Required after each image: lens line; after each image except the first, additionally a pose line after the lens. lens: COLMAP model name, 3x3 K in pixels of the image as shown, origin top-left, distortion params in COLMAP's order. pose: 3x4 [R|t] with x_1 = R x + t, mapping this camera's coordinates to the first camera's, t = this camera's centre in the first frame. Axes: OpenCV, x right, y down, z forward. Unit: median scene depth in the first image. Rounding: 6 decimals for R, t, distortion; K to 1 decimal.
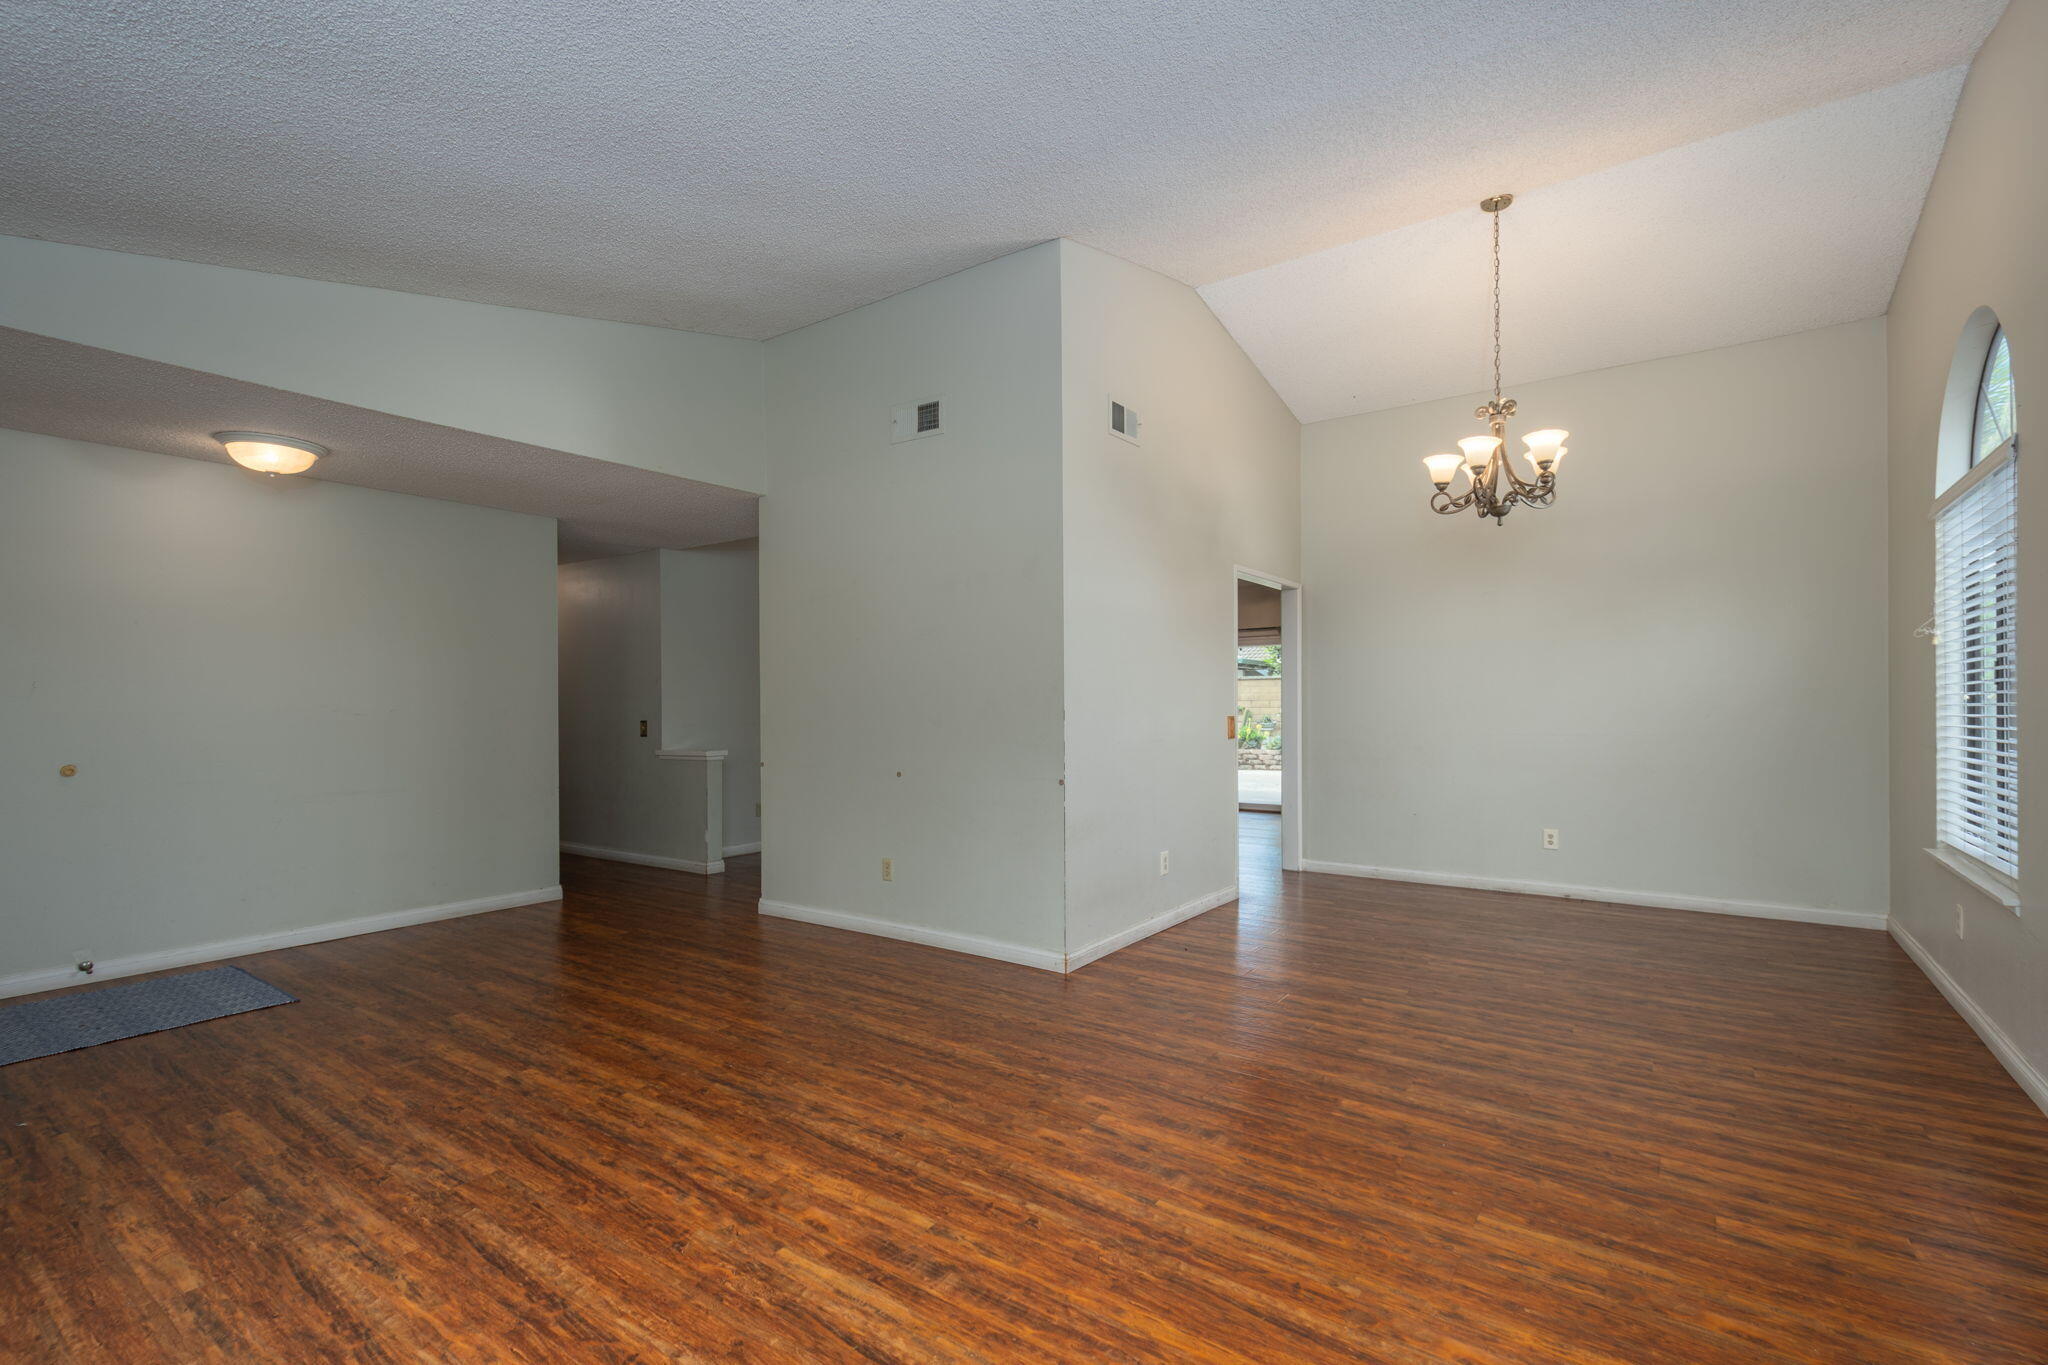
lens RADIAL K [[964.3, 0, 1021.5], [0, 964.3, 706.8], [0, 0, 1]] dist [-0.001741, -0.000452]
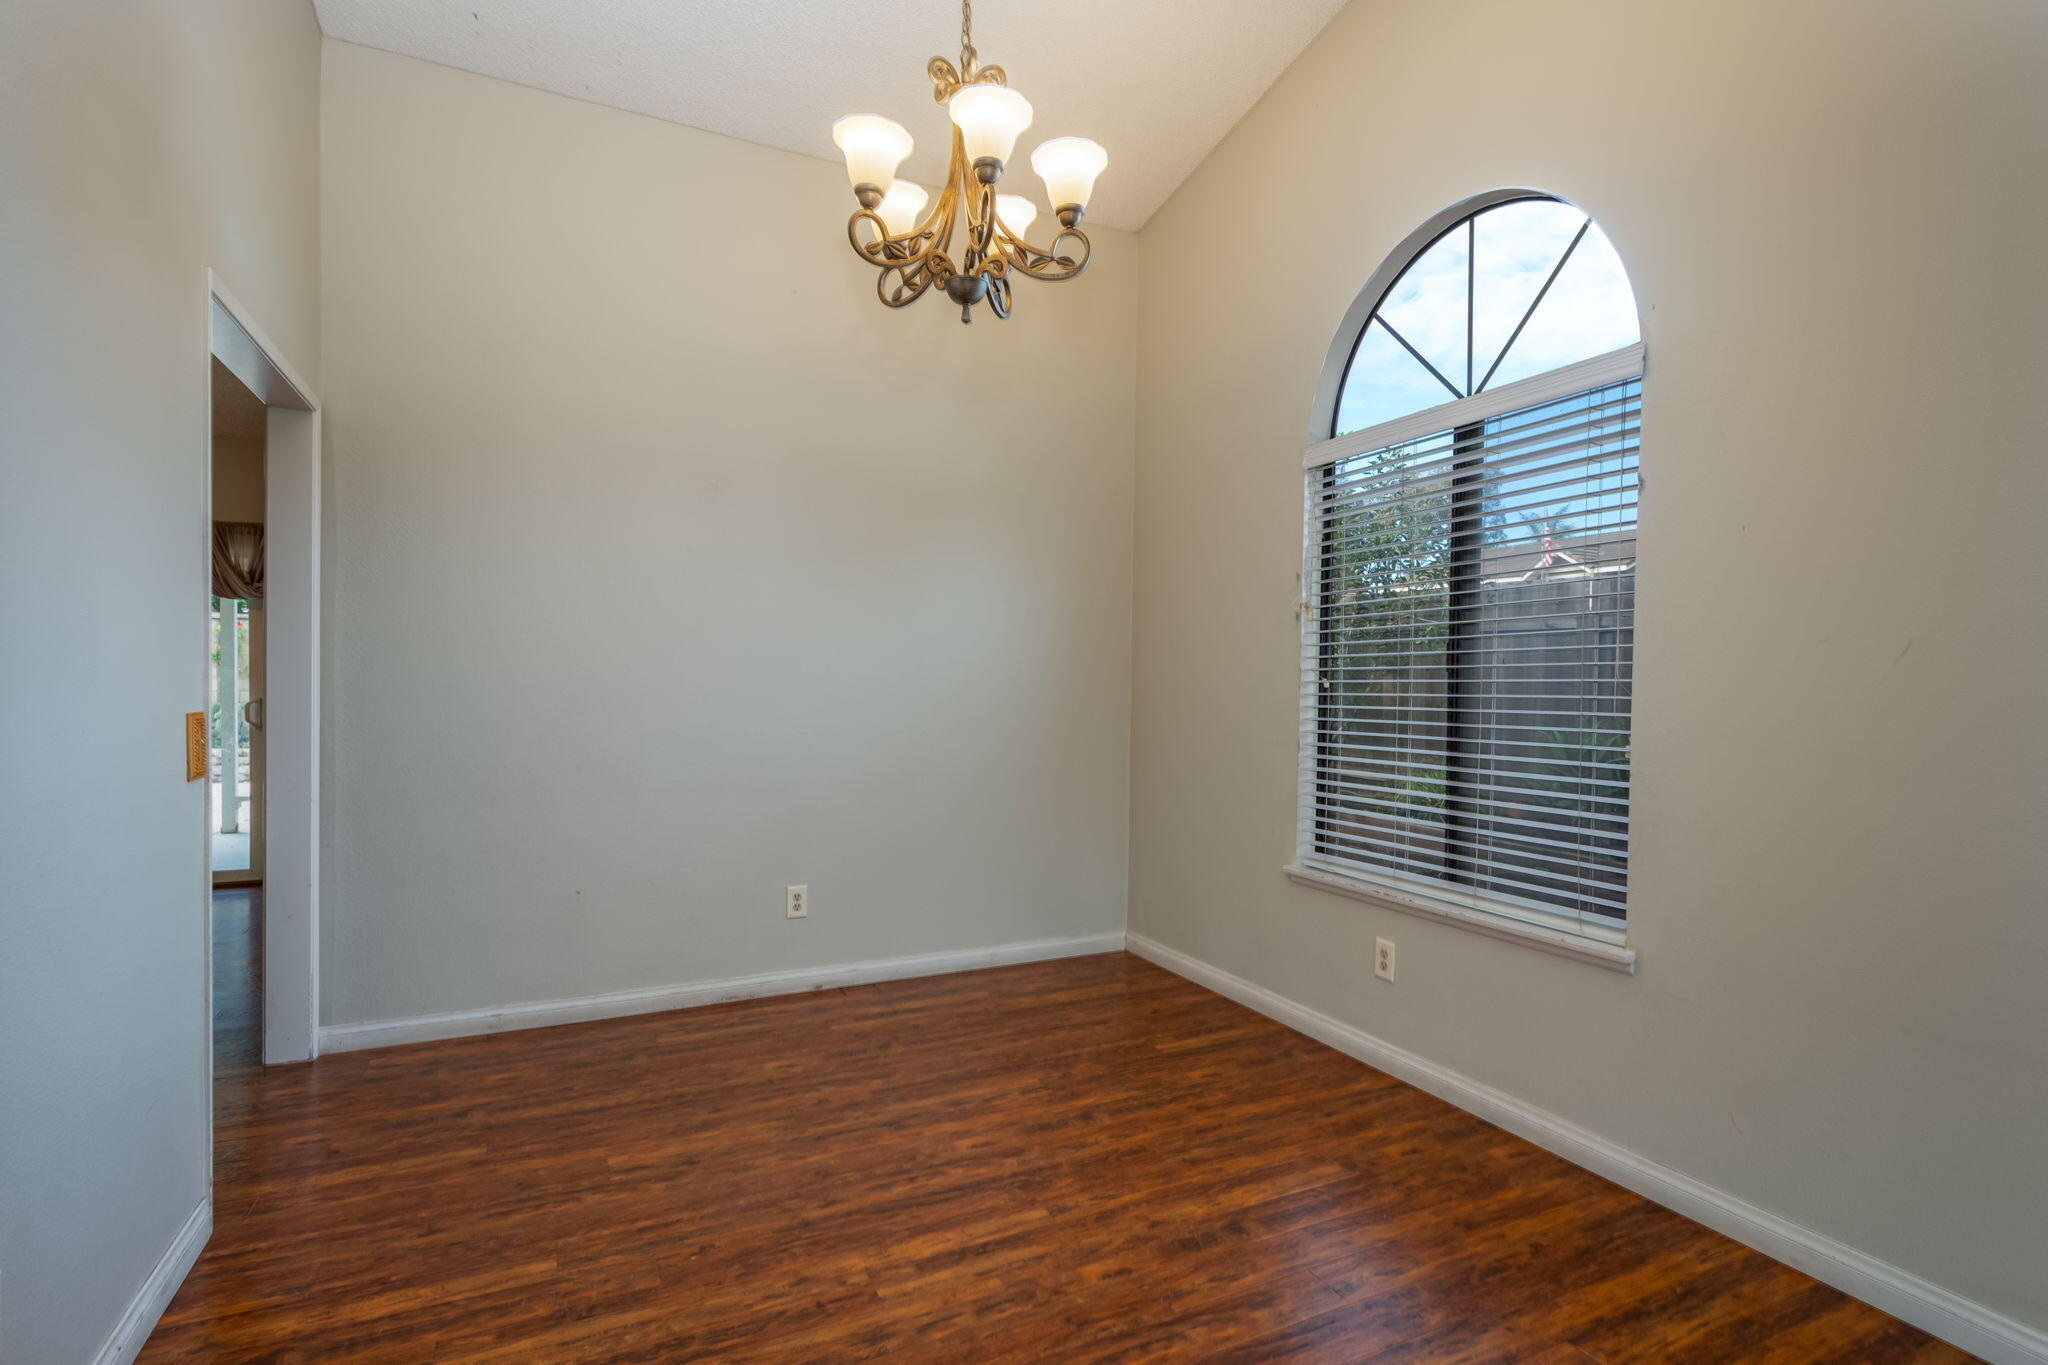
lens RADIAL K [[1020.3, 0, 1024.0], [0, 1020.3, 698.1], [0, 0, 1]] dist [0.001819, 0.000306]
pose [[0.493242, 0.001358, 0.869891, 0.097174], [-0.012579, 0.999905, 0.005571, 0.000487], [-0.869801, -0.013690, 0.493213, 1.133475]]
